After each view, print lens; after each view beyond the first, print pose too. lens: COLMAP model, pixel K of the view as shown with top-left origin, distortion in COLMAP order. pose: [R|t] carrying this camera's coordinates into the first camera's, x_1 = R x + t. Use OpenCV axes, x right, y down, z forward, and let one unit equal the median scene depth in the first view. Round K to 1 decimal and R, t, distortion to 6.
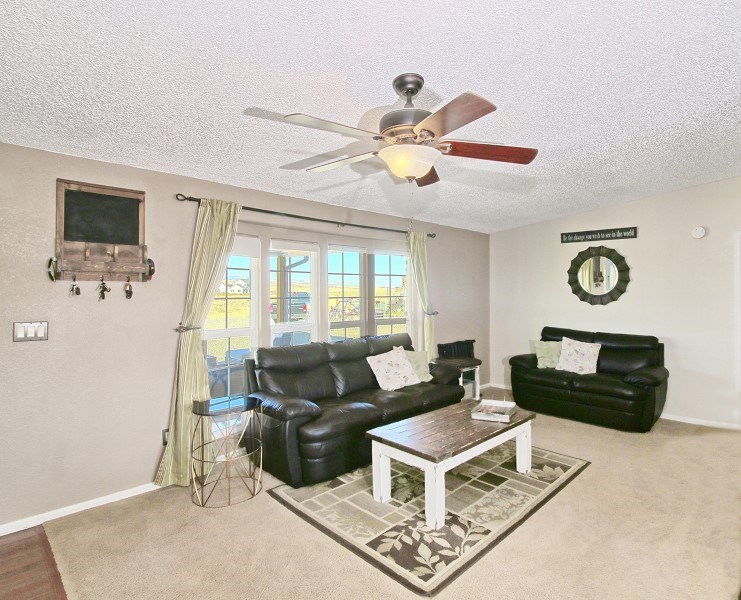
lens RADIAL K [[419.4, 0, 407.2], [0, 419.4, 288.6], [0, 0, 1]] dist [-0.003967, -0.001035]
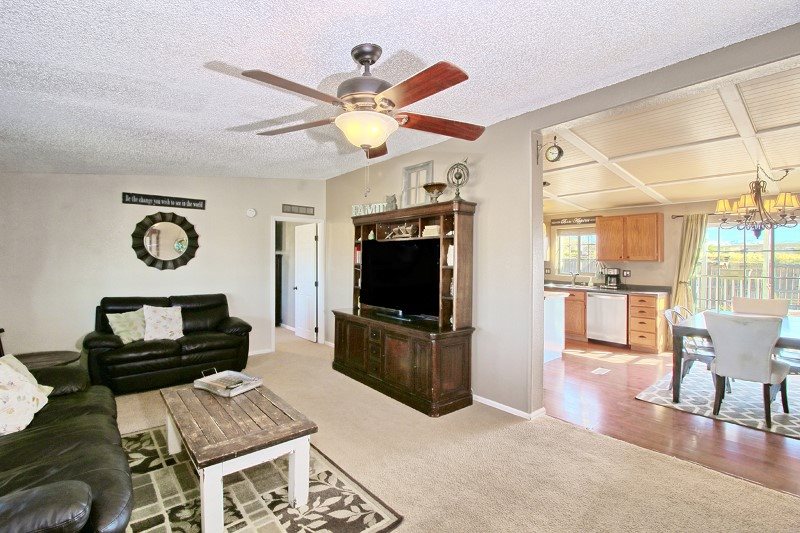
lens RADIAL K [[366.4, 0, 396.0], [0, 366.4, 258.6], [0, 0, 1]] dist [-0.013783, -0.001300]
pose [[0.134498, -0.006883, 0.990890, -0.368597], [-0.005873, 0.999953, 0.007743, 0.001712], [-0.990896, -0.006861, 0.134451, 0.345612]]
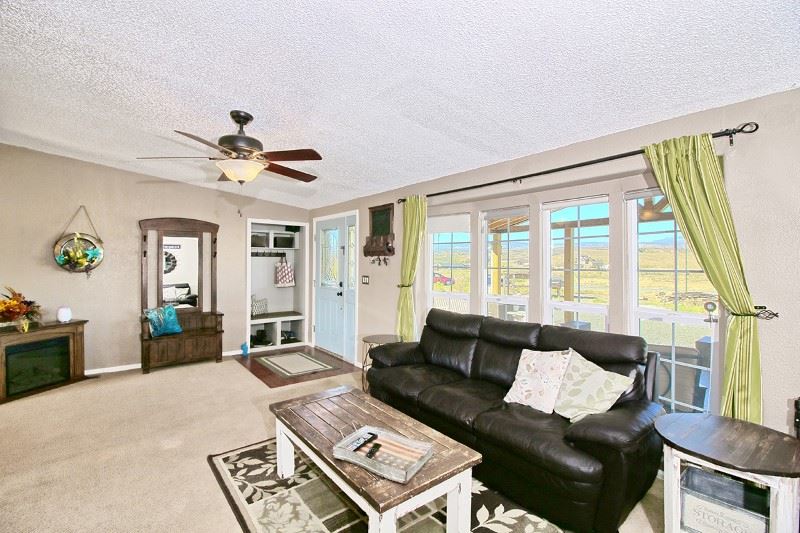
lens RADIAL K [[366.4, 0, 399.9], [0, 366.4, 261.1], [0, 0, 1]] dist [-0.013783, -0.001300]
pose [[-0.146860, -0.005000, -0.989145, 0.494561], [-0.002882, 0.999985, -0.004627, 0.007108], [0.989153, 0.002171, -0.146873, 0.734937]]
